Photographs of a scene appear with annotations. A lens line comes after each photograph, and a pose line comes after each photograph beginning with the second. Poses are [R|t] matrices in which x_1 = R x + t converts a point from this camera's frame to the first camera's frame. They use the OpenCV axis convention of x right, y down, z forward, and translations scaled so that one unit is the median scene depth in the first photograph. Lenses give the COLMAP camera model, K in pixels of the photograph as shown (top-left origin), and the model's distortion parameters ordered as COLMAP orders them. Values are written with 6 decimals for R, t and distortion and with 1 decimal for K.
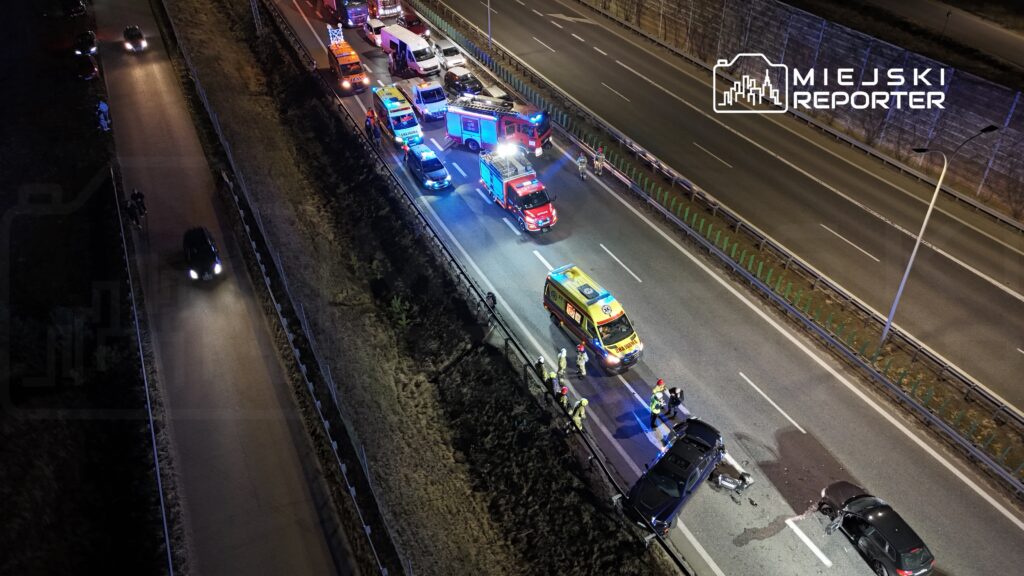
lens RADIAL K [[739.0, 0, 515.7], [0, 739.0, 283.3], [0, 0, 1]] dist [0.081574, -0.079285]
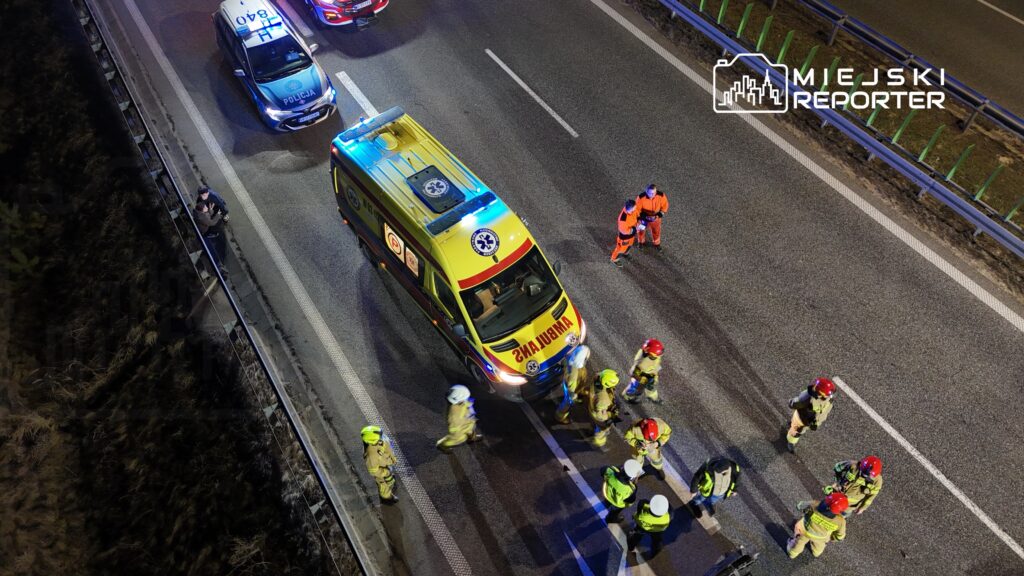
lens RADIAL K [[739.0, 0, 519.8], [0, 739.0, 279.5], [0, 0, 1]] dist [0.081574, -0.079285]
pose [[0.994363, -0.074681, 0.075270, 0.106250], [0.054037, 0.967697, 0.246256, -0.032710], [-0.091229, -0.240800, 0.966278, 0.615086]]
